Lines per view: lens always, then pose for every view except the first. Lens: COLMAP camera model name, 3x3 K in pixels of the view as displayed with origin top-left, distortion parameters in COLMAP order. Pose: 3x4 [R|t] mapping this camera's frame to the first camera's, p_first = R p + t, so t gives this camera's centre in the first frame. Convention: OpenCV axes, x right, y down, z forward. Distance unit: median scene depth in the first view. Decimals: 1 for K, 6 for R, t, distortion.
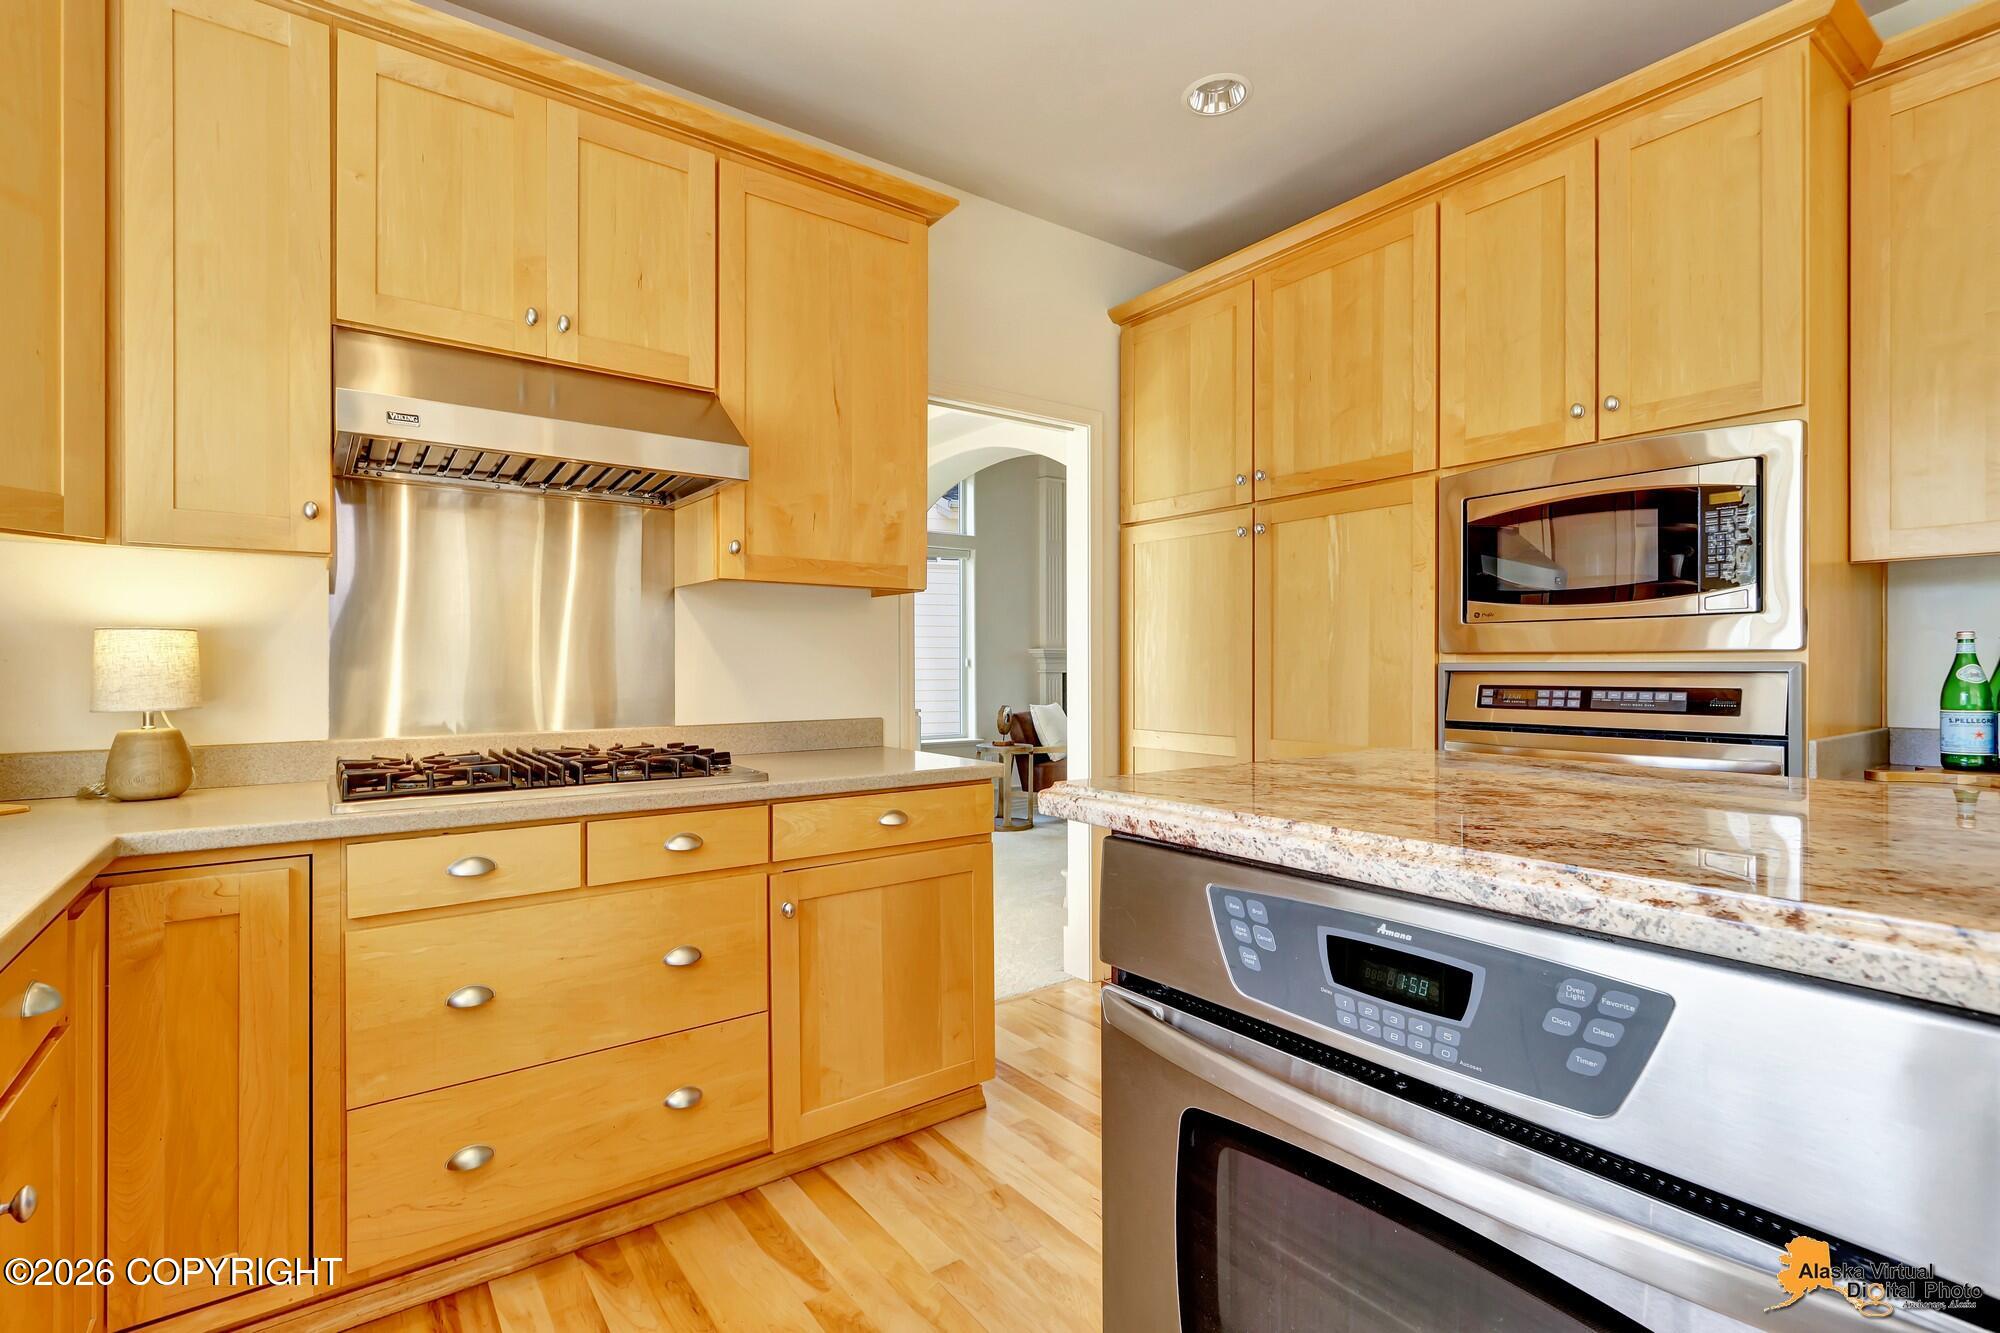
lens RADIAL K [[927.3, 0, 993.6], [0, 927.3, 662.8], [0, 0, 1]] dist [0.016381, -0.008661]
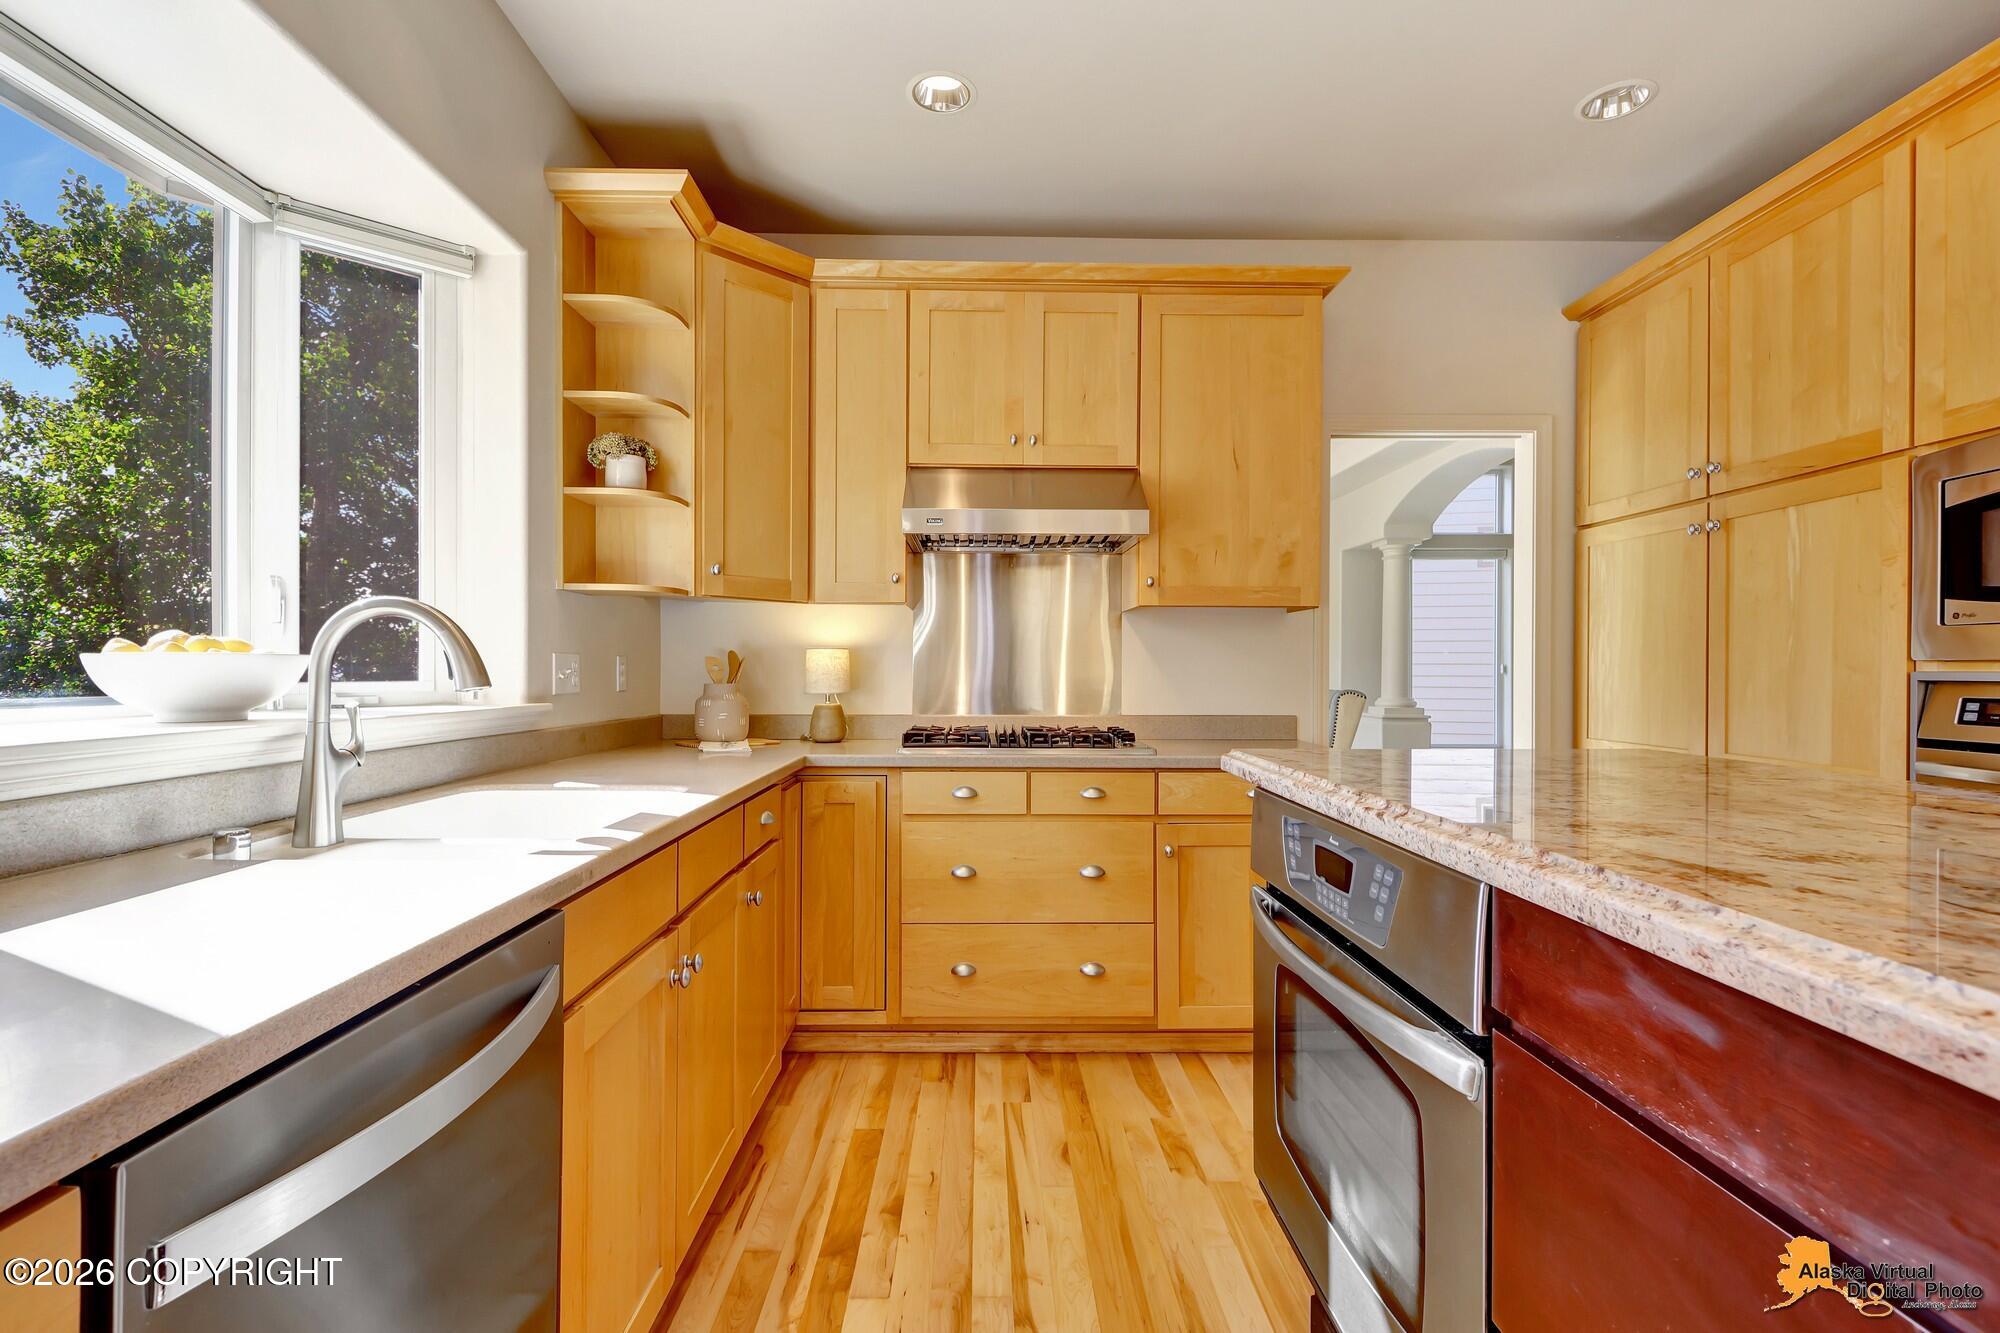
lens RADIAL K [[927.3, 0, 993.6], [0, 927.3, 662.8], [0, 0, 1]] dist [0.016381, -0.008661]
pose [[0.816083, 0.000440, -0.577935, 0.312340], [-0.003494, 0.999985, -0.004173, -0.001582], [0.577925, 0.005425, 0.816072, -0.222826]]
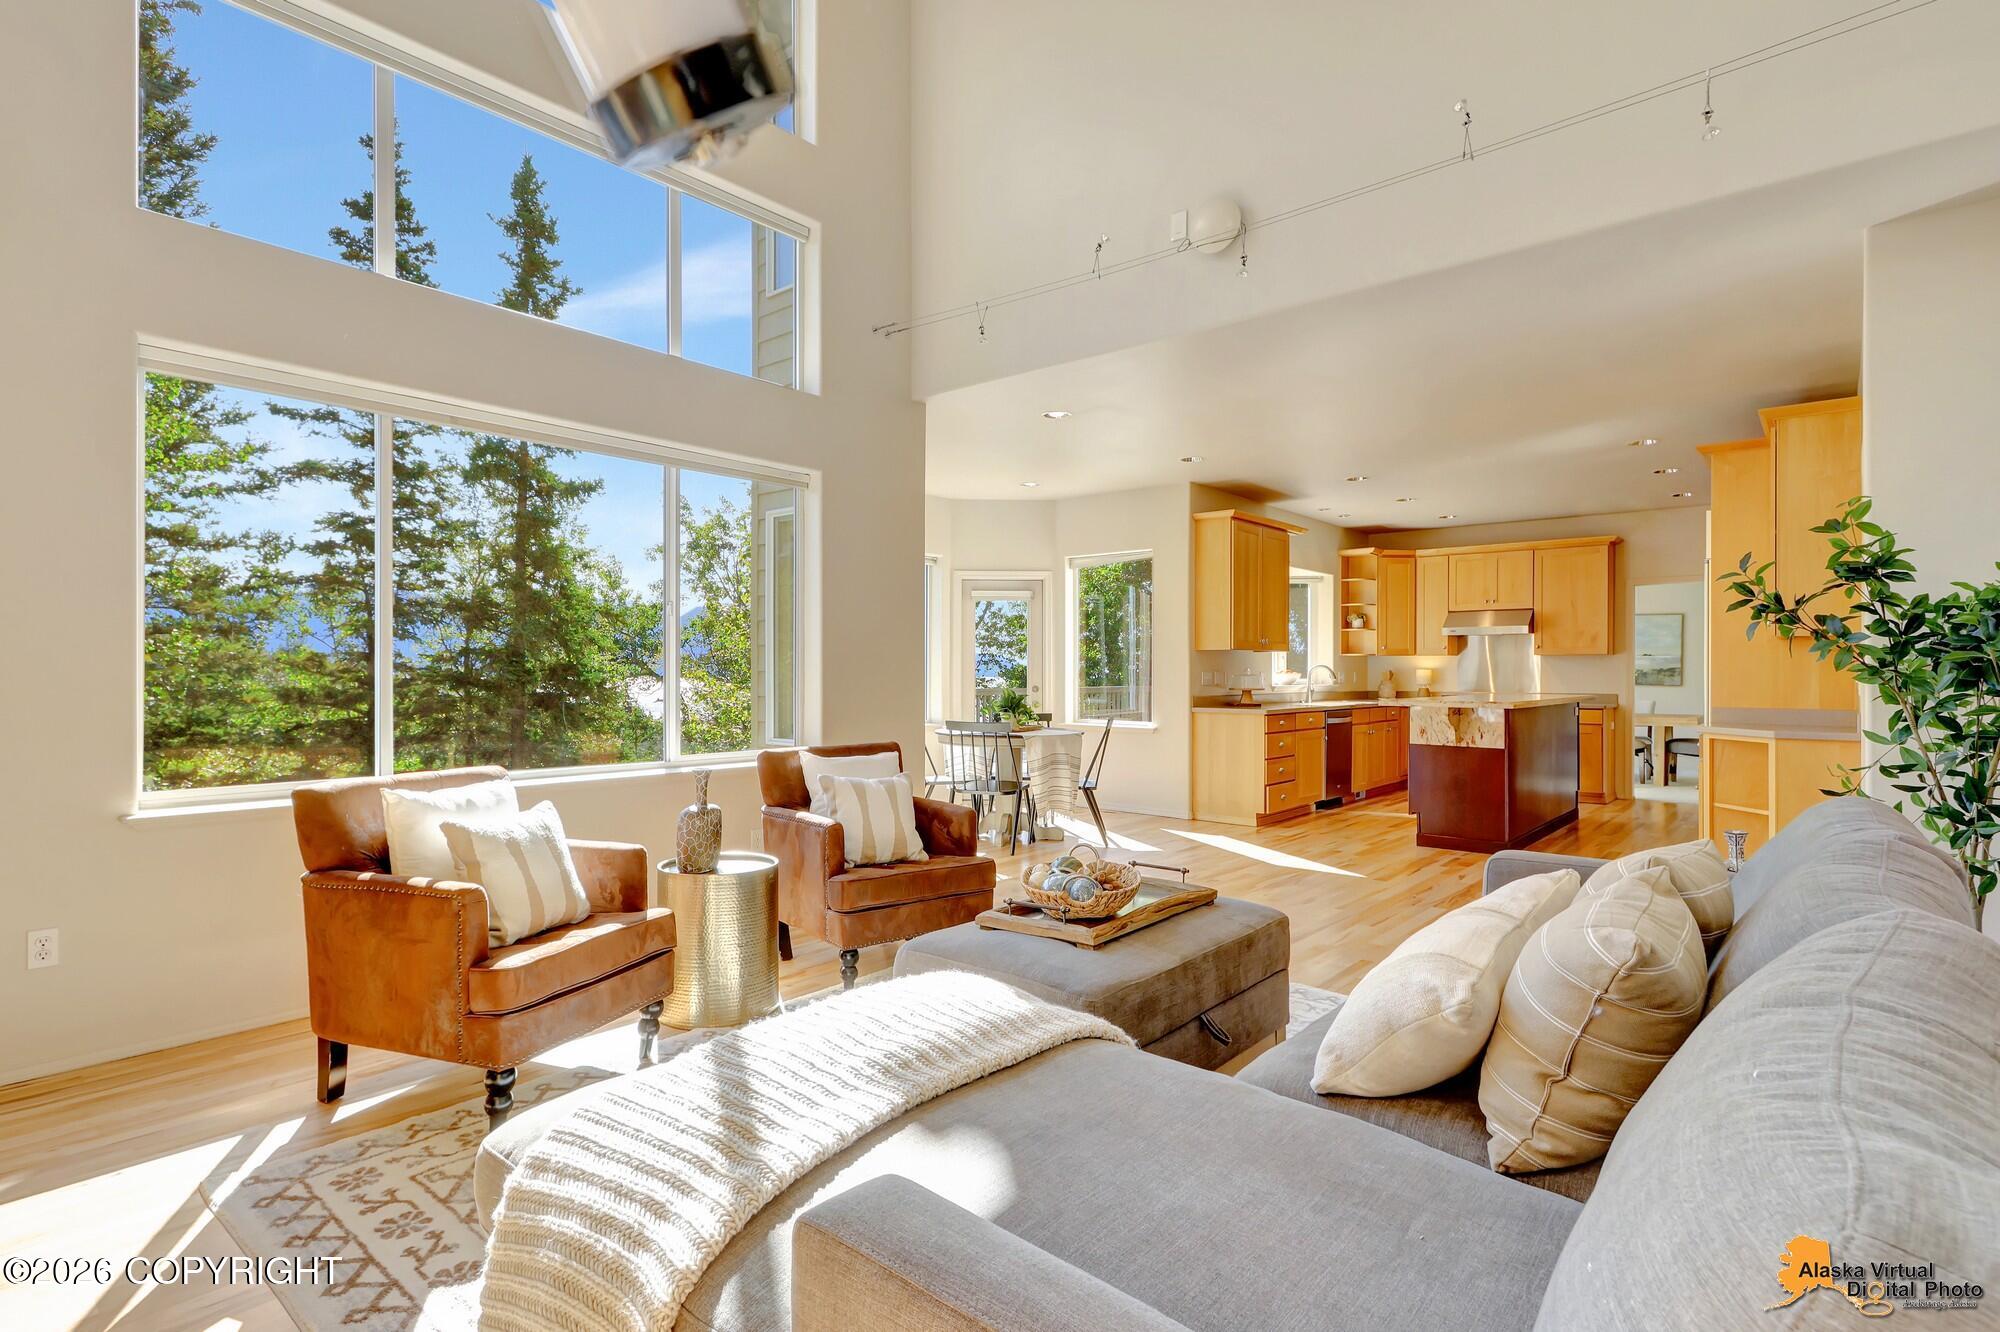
lens RADIAL K [[927.3, 0, 993.6], [0, 927.3, 662.3], [0, 0, 1]] dist [0.016381, -0.008661]
pose [[0.208313, -0.000112, -0.978062, 3.111562], [-0.002461, 0.999997, -0.000638, -0.054306], [0.978059, 0.002540, 0.208312, -2.077983]]
